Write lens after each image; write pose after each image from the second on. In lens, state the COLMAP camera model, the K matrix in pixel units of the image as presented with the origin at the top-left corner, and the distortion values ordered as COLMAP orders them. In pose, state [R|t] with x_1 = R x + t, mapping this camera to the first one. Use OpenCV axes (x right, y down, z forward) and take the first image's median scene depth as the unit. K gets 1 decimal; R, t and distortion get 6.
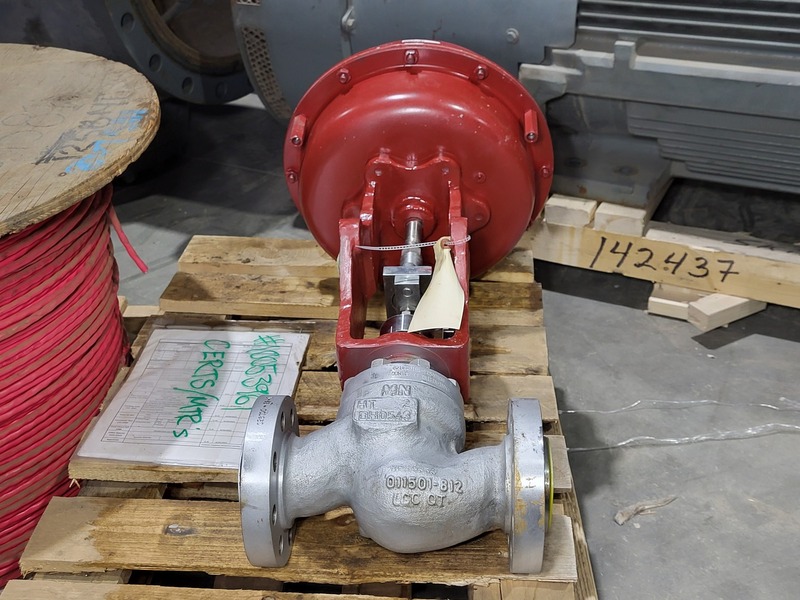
lens RADIAL K [[958.4, 0, 393.9], [0, 958.4, 303.7], [0, 0, 1]] dist [0.022829, 0.000000]
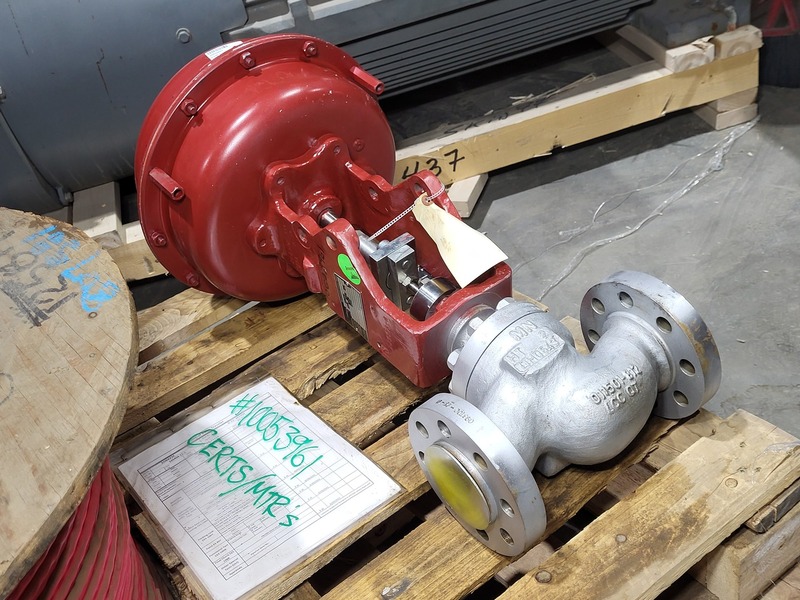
lens RADIAL K [[958.4, 0, 395.5], [0, 958.4, 299.2], [0, 0, 1]] dist [0.022829, 0.000000]
pose [[0.741772, -0.480239, 0.468129, -0.417032], [0.478871, 0.867962, 0.131621, -0.102719], [-0.469528, 0.126541, 0.873803, 0.125393]]
